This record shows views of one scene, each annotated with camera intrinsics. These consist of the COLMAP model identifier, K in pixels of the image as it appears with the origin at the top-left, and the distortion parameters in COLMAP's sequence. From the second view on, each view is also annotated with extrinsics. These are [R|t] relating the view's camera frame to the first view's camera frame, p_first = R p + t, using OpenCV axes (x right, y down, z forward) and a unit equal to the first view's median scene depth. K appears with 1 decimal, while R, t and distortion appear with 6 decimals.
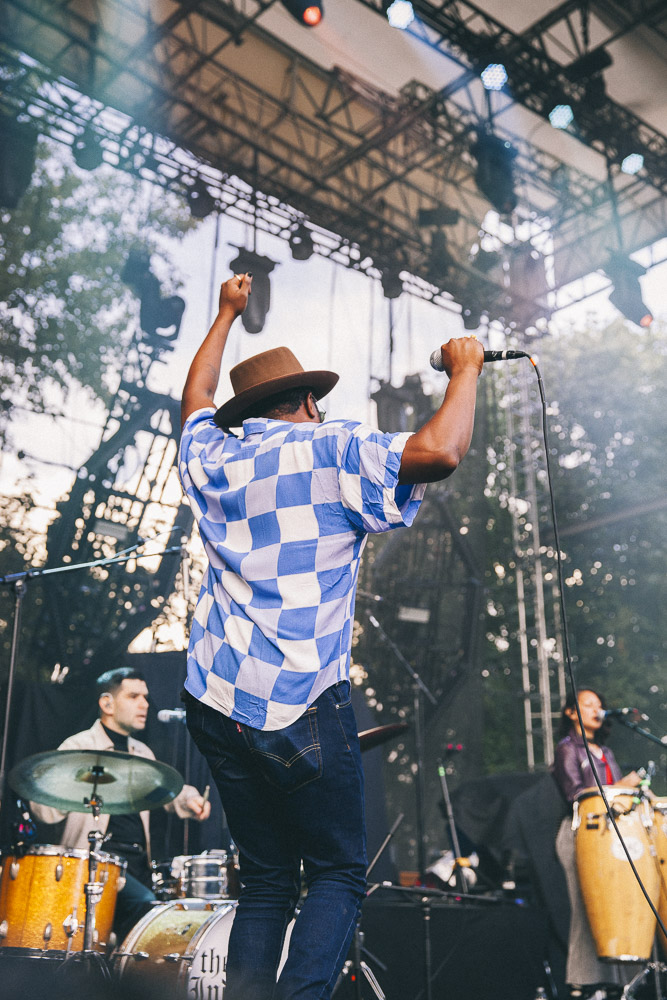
lens RADIAL K [[1251.2, 0, 333.5], [0, 1251.2, 500.0], [0, 0, 1]] dist [0.024283, 0.224835]
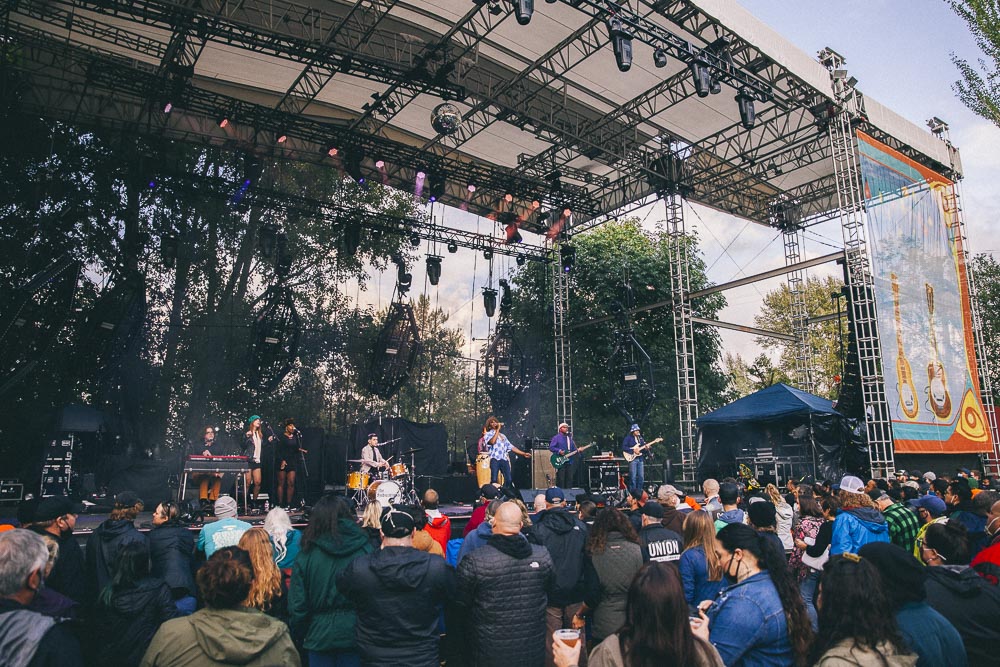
lens RADIAL K [[687.1, 0, 500.0], [0, 687.1, 333.5], [0, 0, 1]] dist [-0.115664, 0.085063]
pose [[0.996186, -0.022216, -0.084379, 0.196666], [0.034011, 0.989421, 0.141032, -0.211379], [0.080354, -0.143364, 0.986403, -0.533106]]
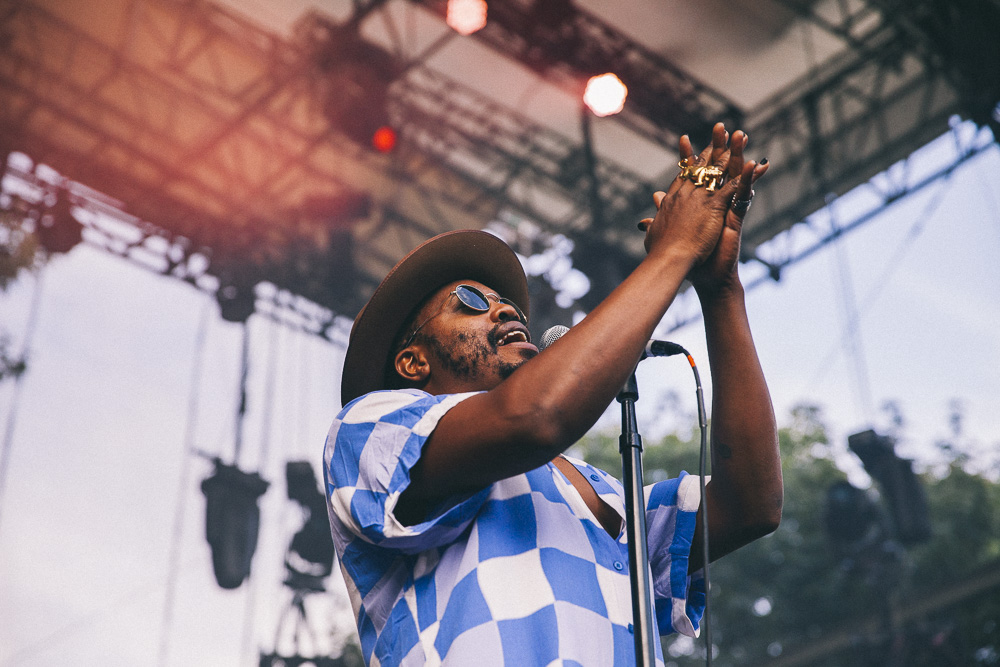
lens RADIAL K [[1886.1, 0, 500.0], [0, 1886.1, 333.5], [0, 0, 1]] dist [0.242118, 0.203535]
pose [[0.999574, -0.017838, 0.023090, 0.150819], [0.022736, 0.972160, -0.233214, 0.058889], [-0.018287, 0.233640, 0.972151, 0.112054]]
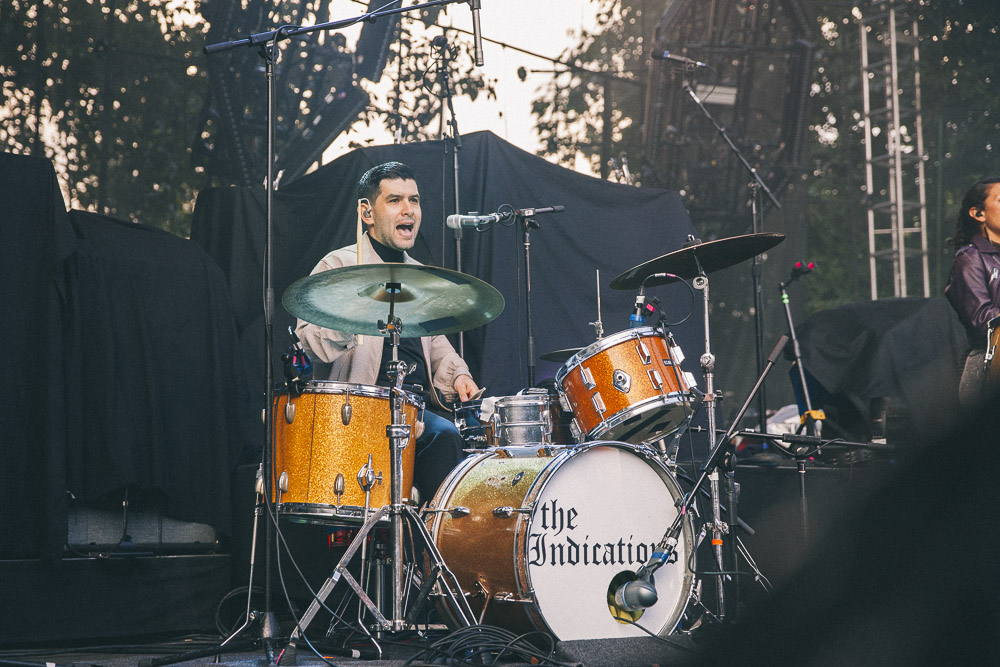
lens RADIAL K [[1755.3, 0, 473.3], [0, 1755.3, 332.9], [0, 0, 1]] dist [0.247495, -0.026903]
pose [[0.998356, -0.019080, -0.054049, -0.021420], [0.030327, 0.976003, 0.215636, 0.003119], [0.048637, -0.216920, 0.974977, -0.015224]]
